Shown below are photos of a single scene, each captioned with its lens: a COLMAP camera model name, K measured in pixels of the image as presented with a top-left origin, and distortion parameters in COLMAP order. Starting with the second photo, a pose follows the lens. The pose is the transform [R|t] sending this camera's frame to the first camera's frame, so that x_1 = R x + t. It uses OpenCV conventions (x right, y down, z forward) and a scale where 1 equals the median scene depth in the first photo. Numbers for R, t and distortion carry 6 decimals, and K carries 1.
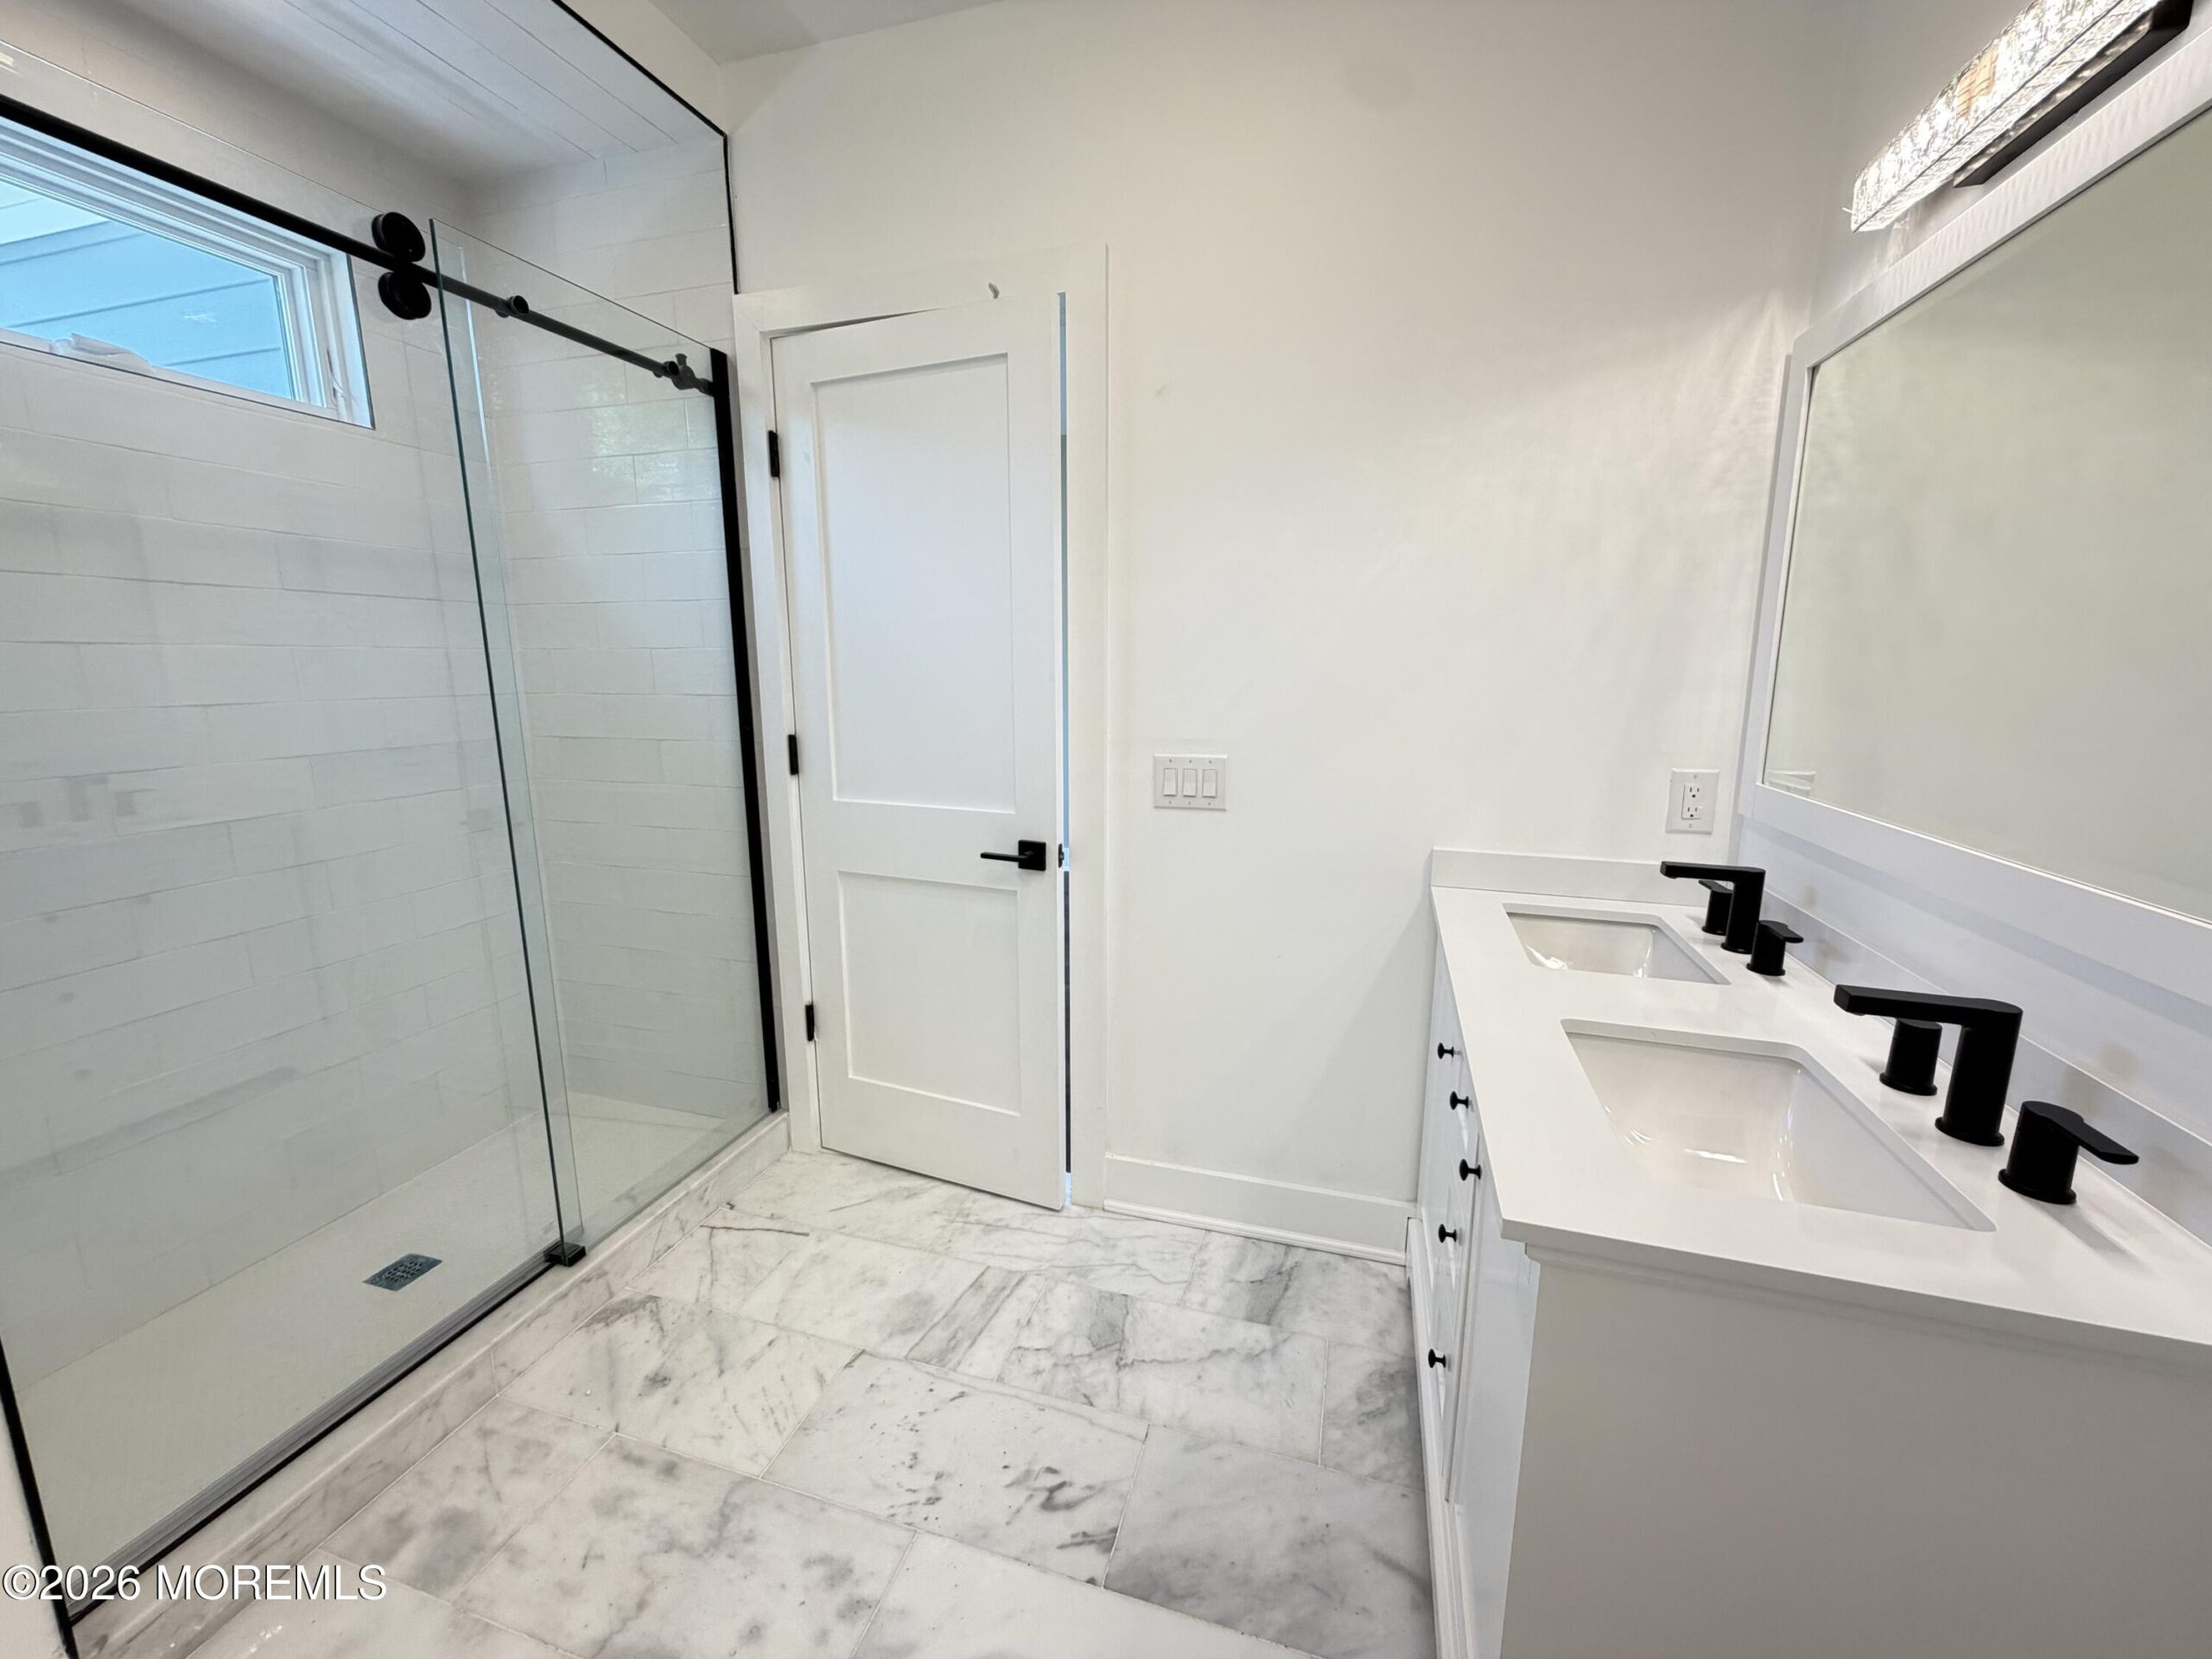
lens RADIAL K [[887.9, 0, 1098.7], [0, 887.9, 826.2], [0, 0, 1]] dist [0.000132, -0.000197]
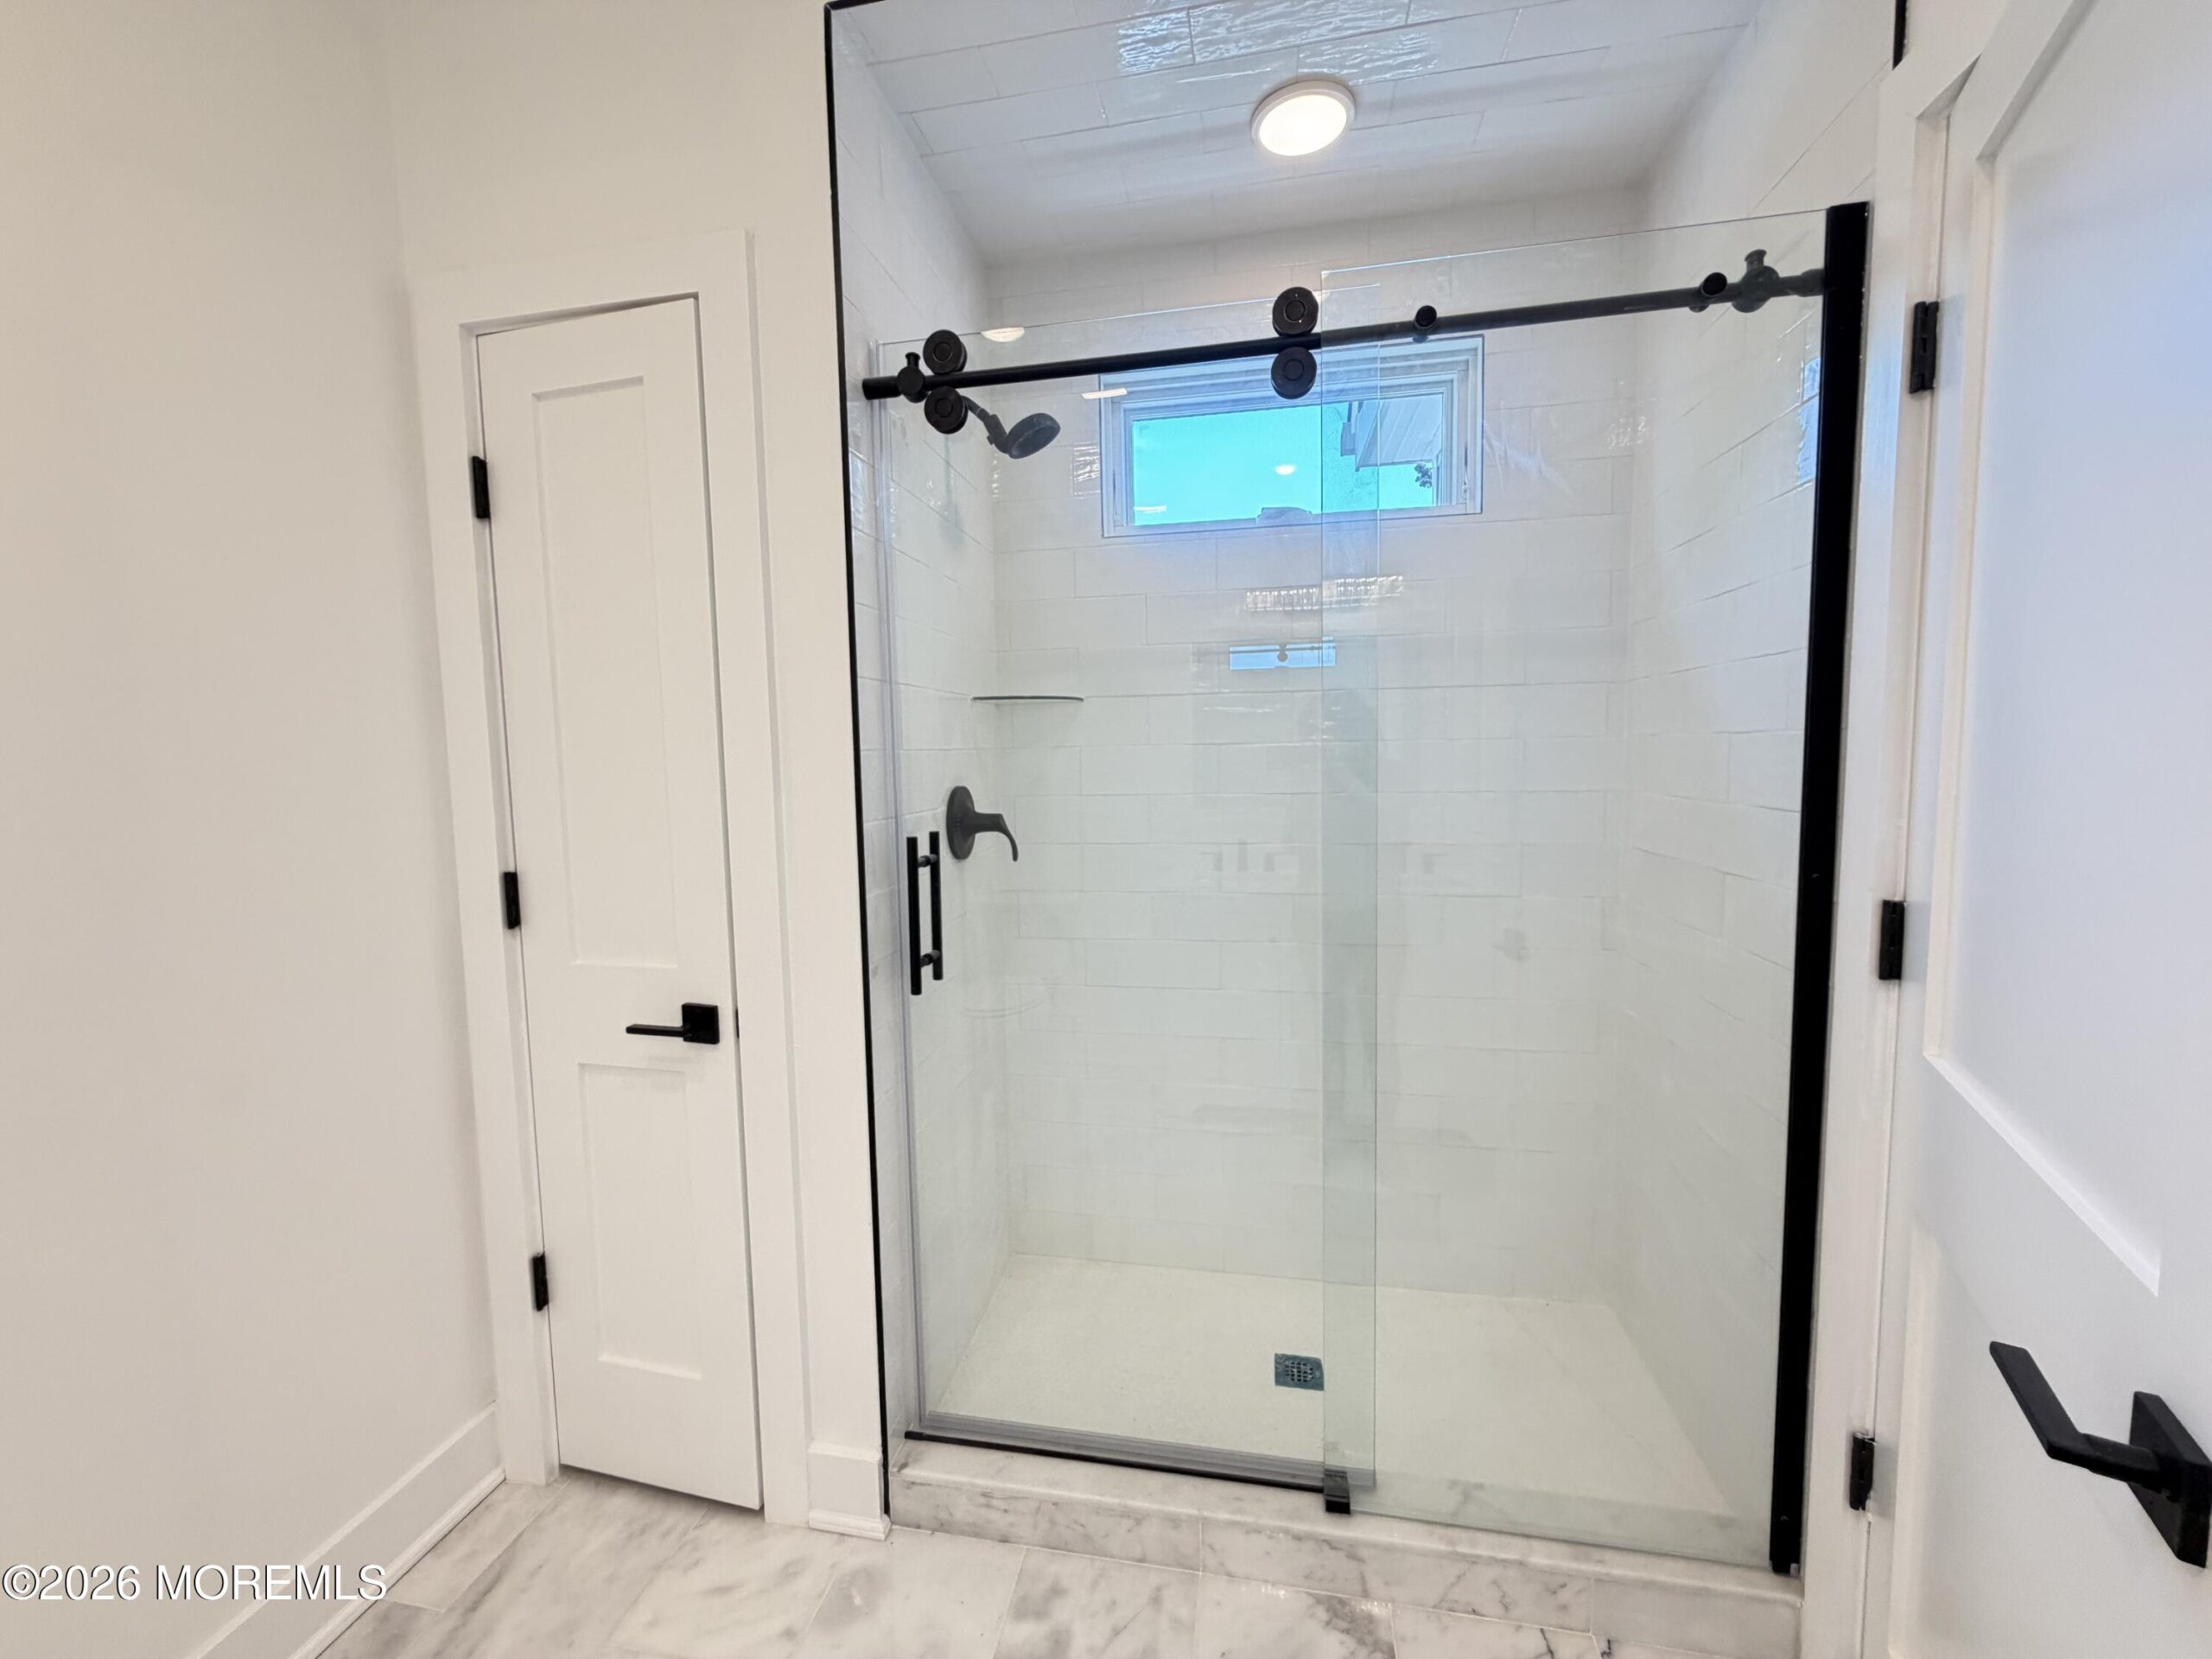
lens RADIAL K [[887.9, 0, 1098.4], [0, 887.9, 822.8], [0, 0, 1]] dist [0.000132, -0.000197]
pose [[0.102424, 0.080351, -0.991490, 0.121119], [-0.163174, 0.984588, 0.062935, -0.125381], [0.981266, 0.155339, 0.113957, 0.599576]]
